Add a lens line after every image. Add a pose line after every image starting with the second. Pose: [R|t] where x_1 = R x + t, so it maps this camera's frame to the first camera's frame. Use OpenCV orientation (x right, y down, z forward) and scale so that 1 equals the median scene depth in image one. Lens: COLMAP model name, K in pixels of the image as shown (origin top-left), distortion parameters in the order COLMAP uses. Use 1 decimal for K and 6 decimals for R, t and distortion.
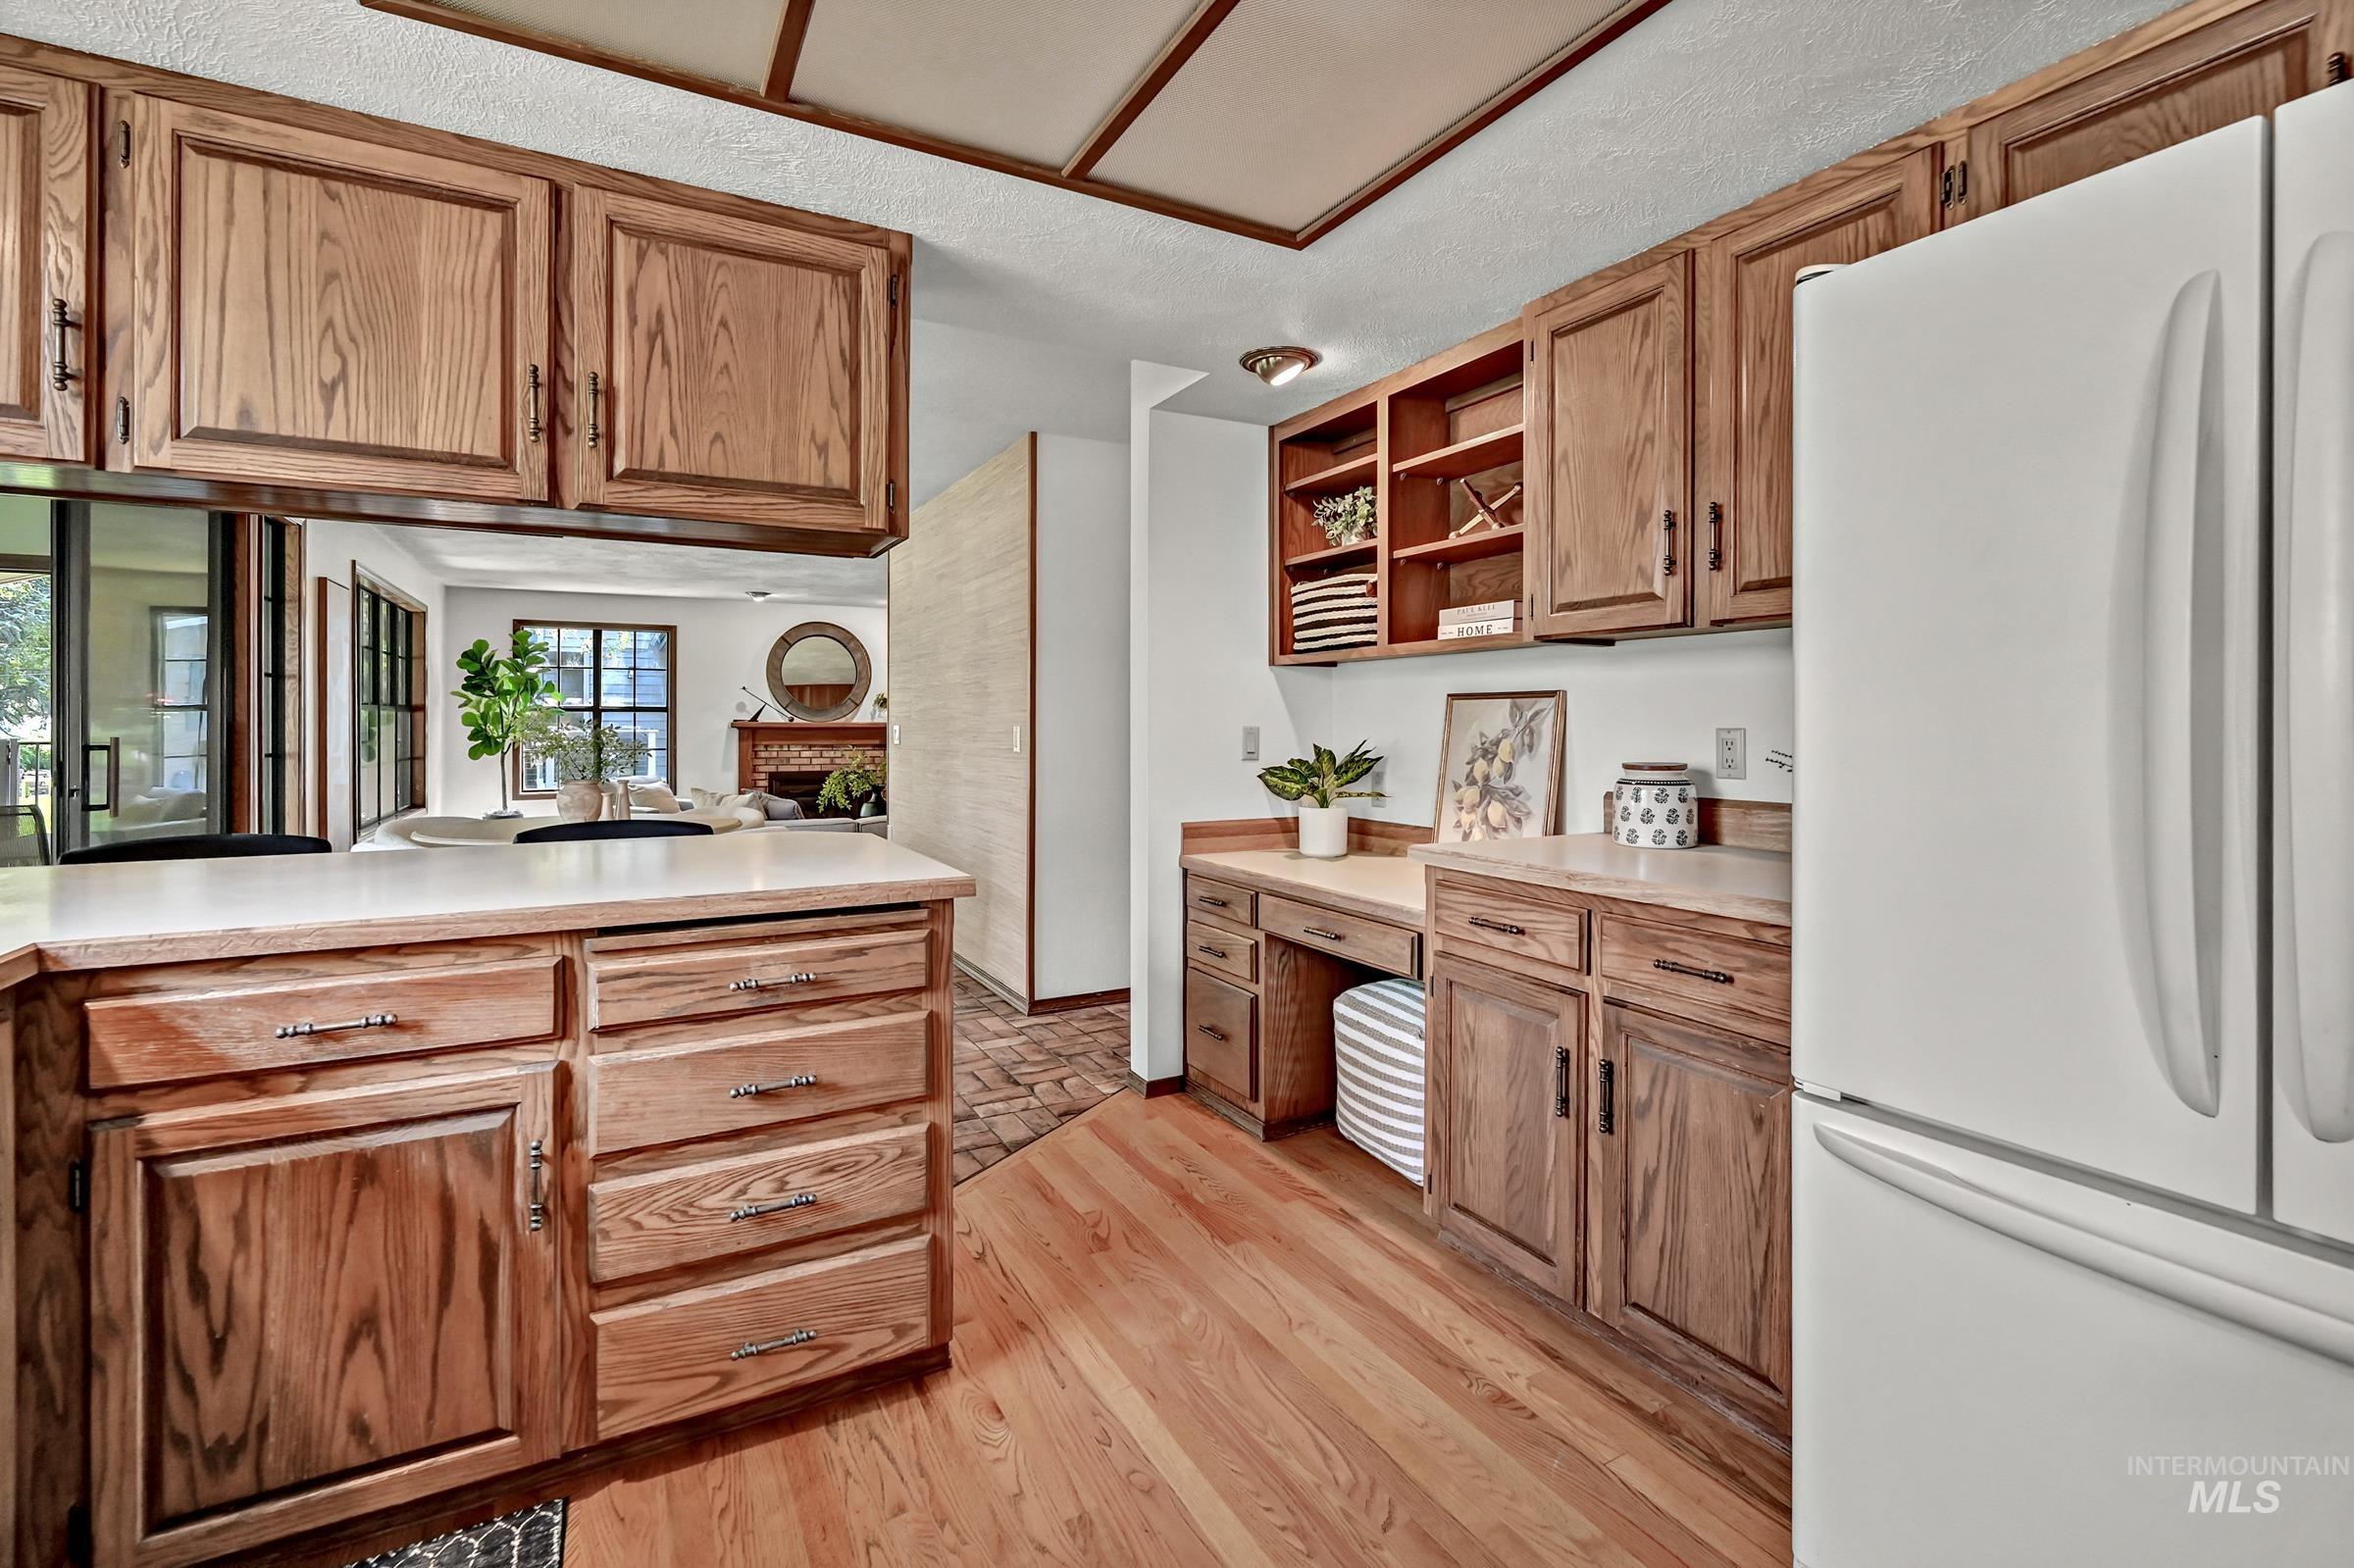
lens RADIAL K [[1015.3, 0, 1162.8], [0, 1015.3, 722.6], [0, 0, 1]] dist [-0.002367, -0.000840]
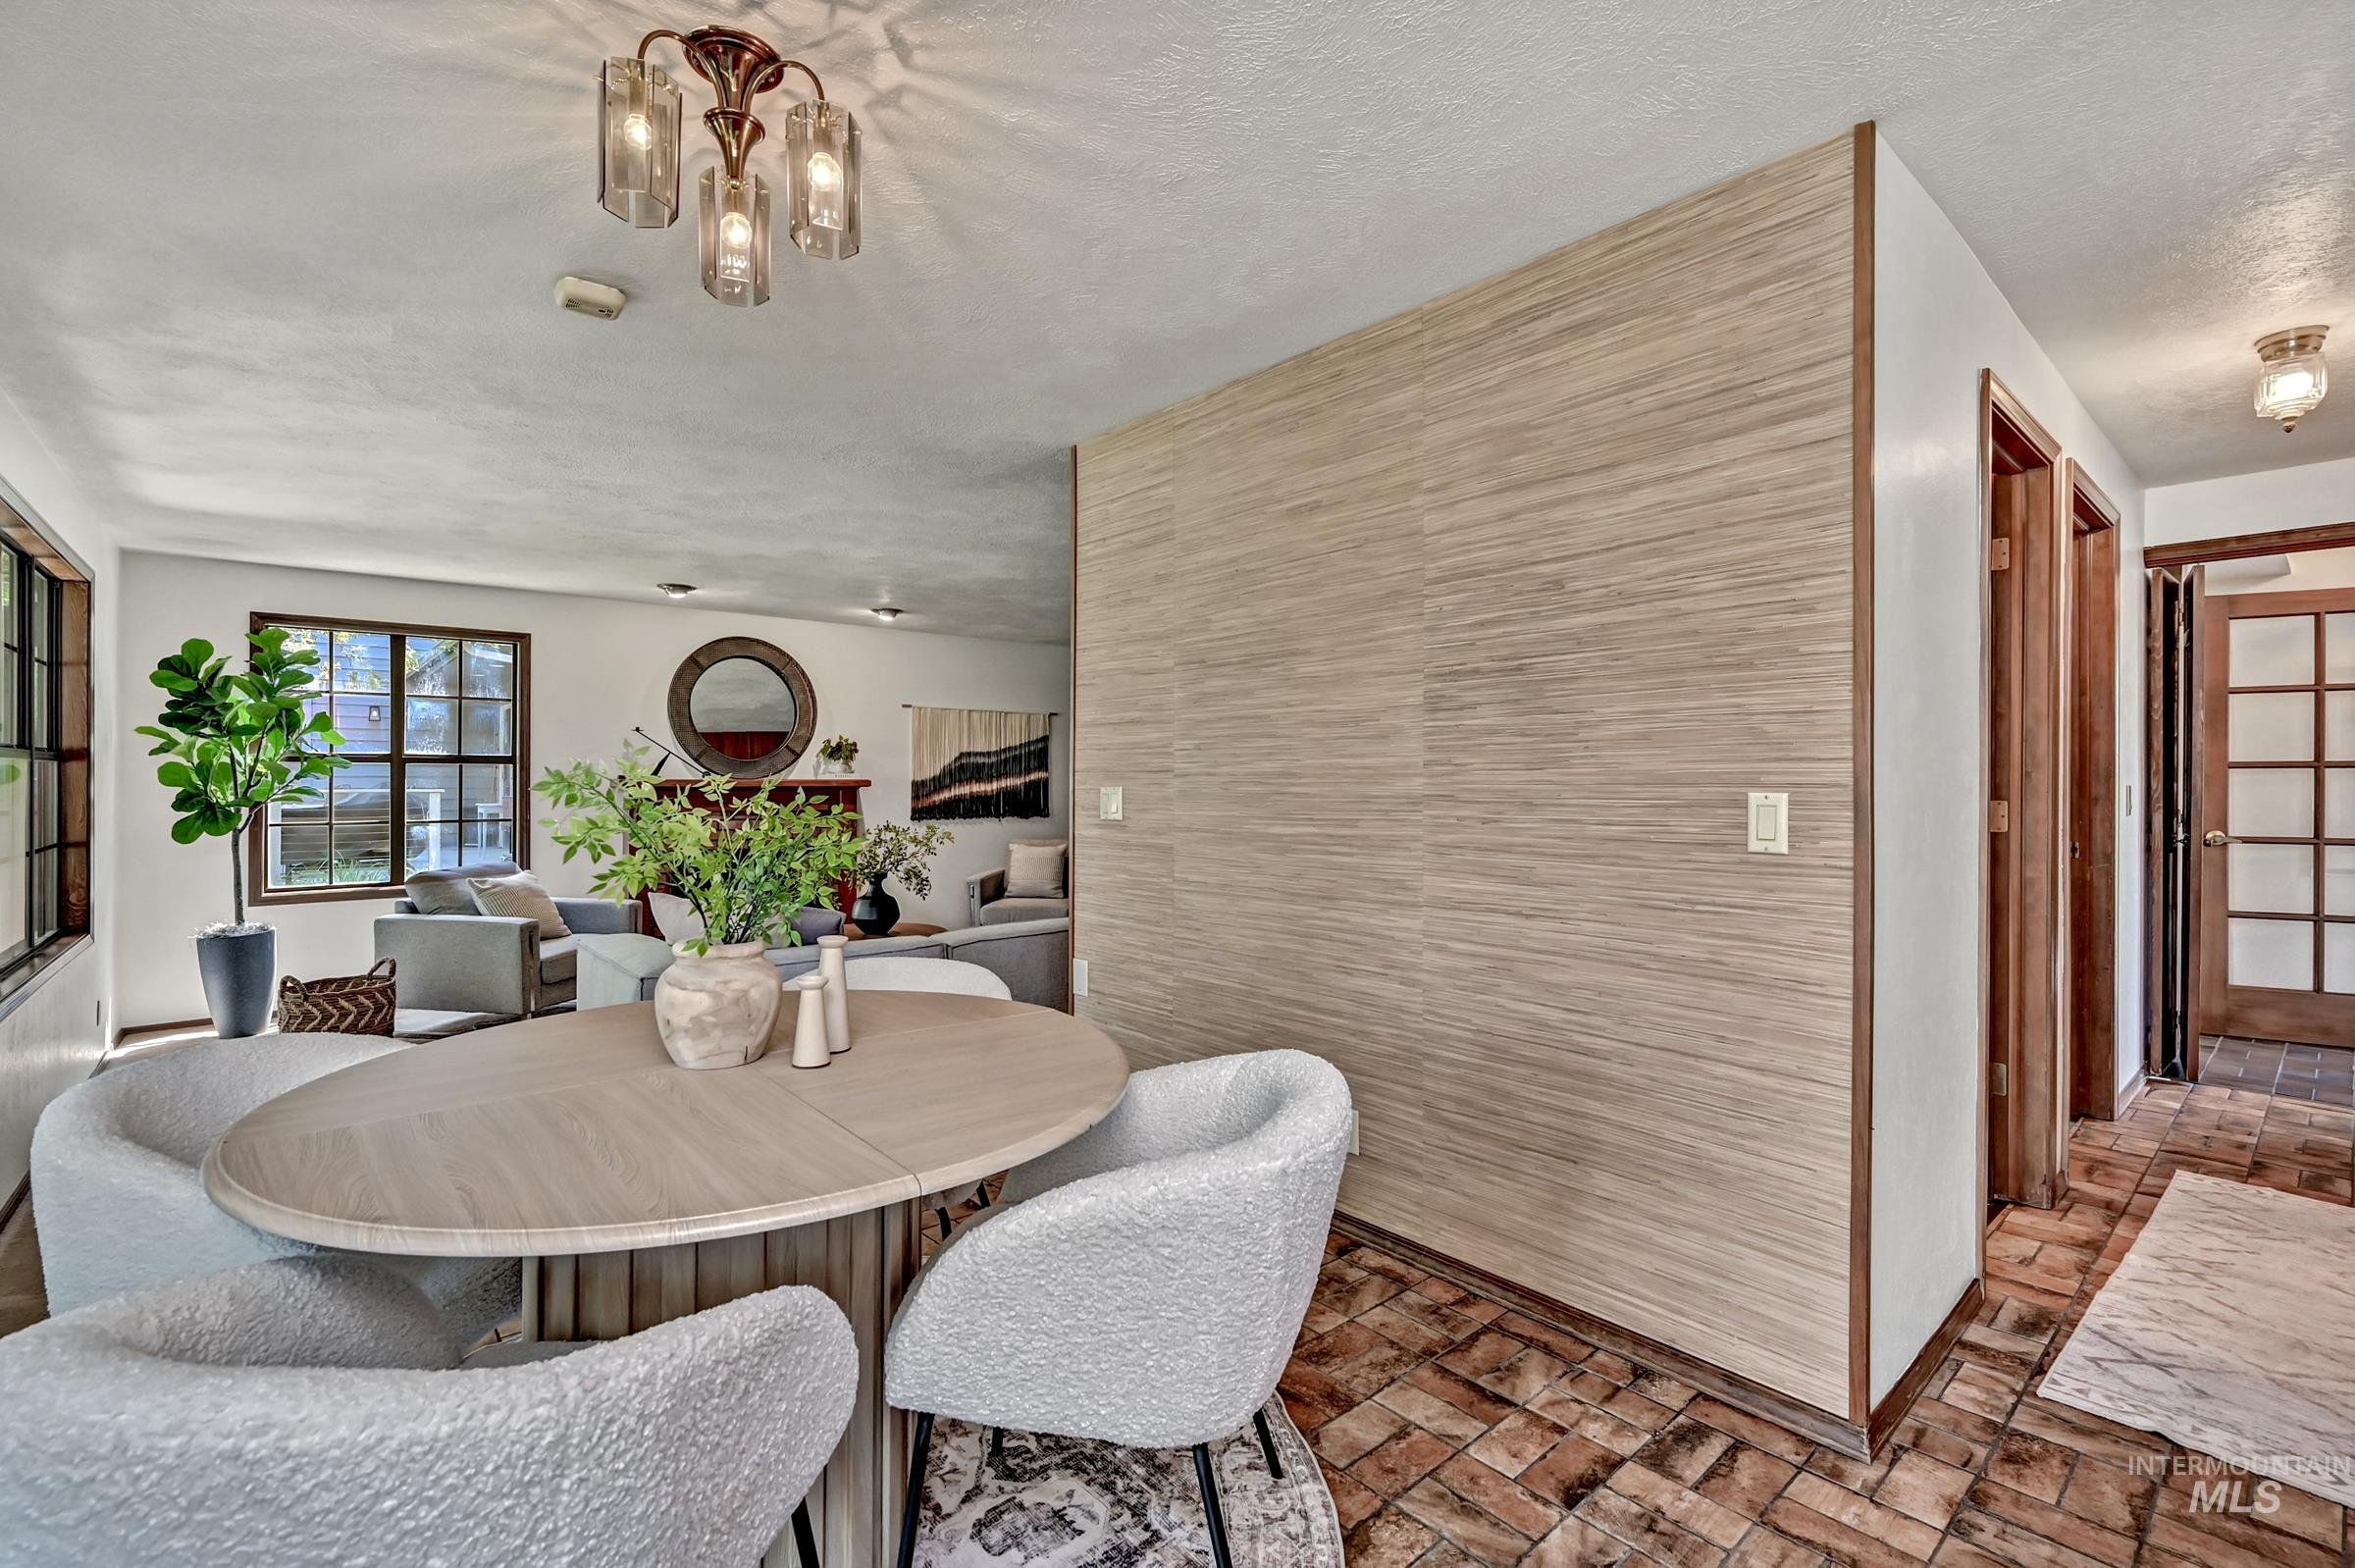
lens RADIAL K [[1015.8, 0, 1169.4], [0, 1015.8, 775.9], [0, 0, 1]] dist [-0.002367, -0.000840]
pose [[0.976776, 0.002305, 0.214251, -0.232670], [-0.002067, 0.999997, -0.001337, -0.002642], [-0.214254, 0.000863, 0.976778, 0.287331]]
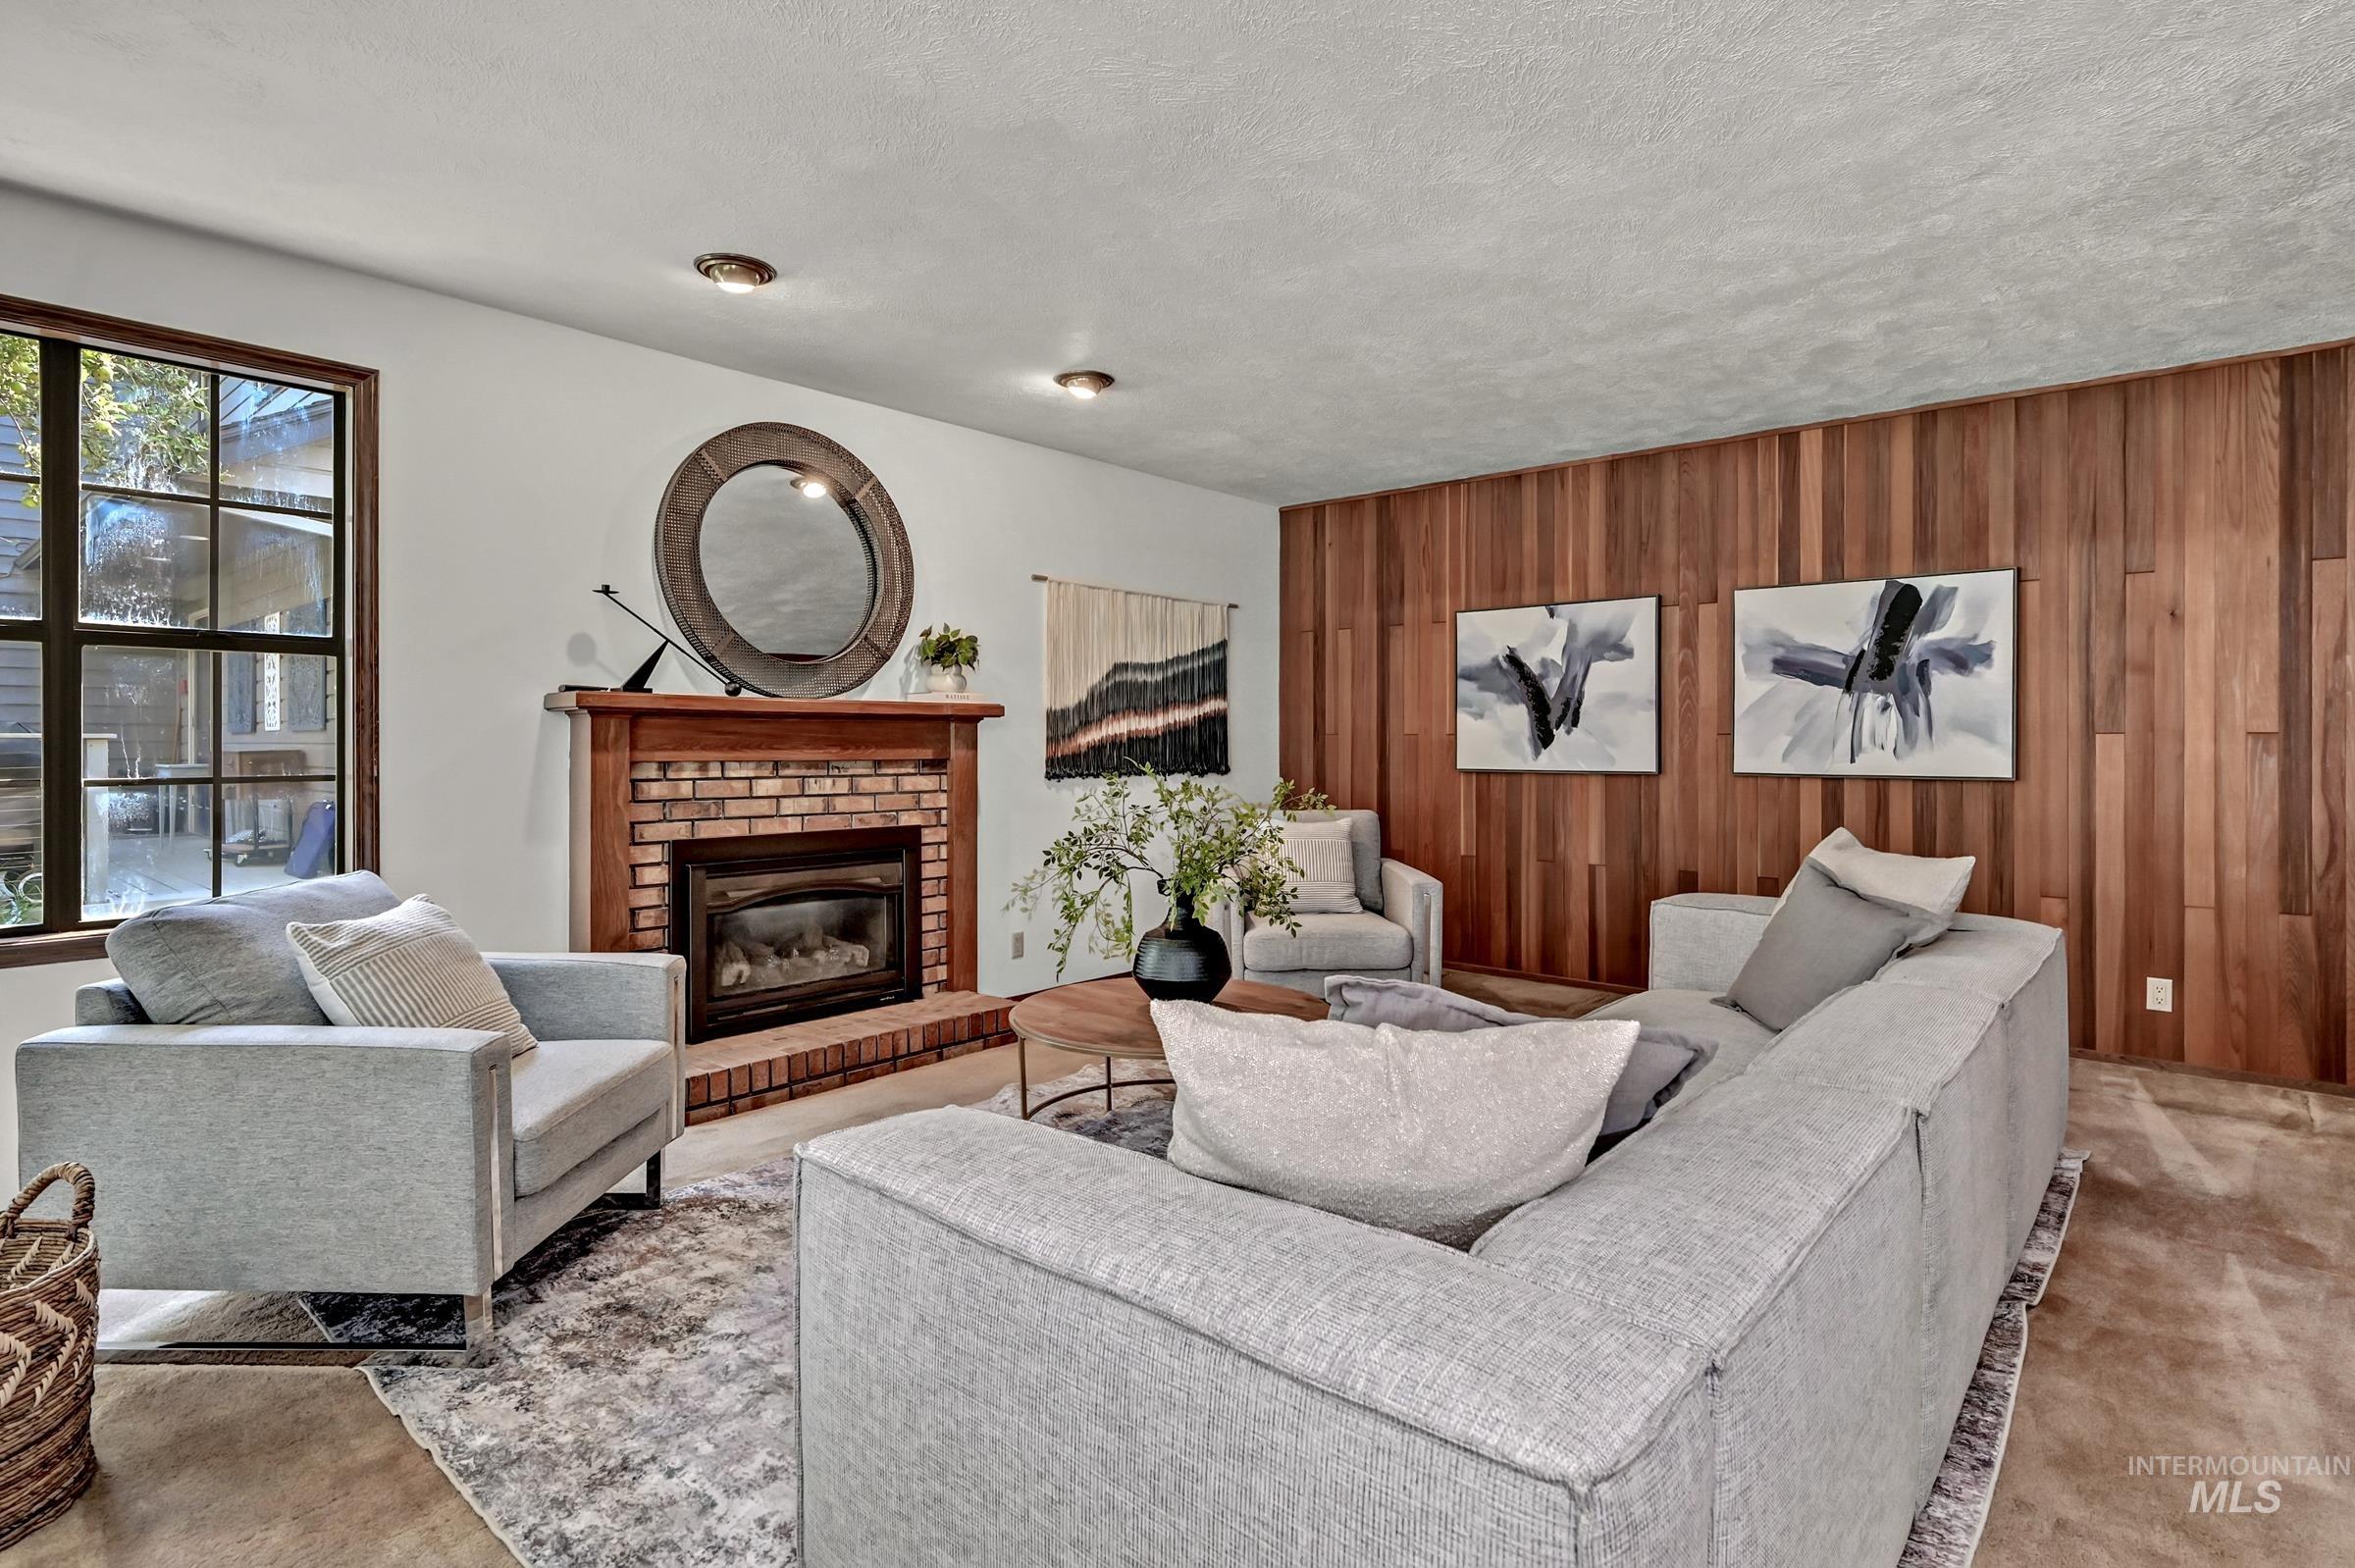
lens RADIAL K [[1162.3, 0, 1163.8], [0, 1162.3, 737.5], [0, 0, 1]] dist [-0.001676, -0.000153]
pose [[0.937527, 0.002742, 0.347901, -0.412148], [-0.002390, 0.999996, -0.001442, 0.015745], [-0.347903, 0.000520, 0.937530, 0.641321]]
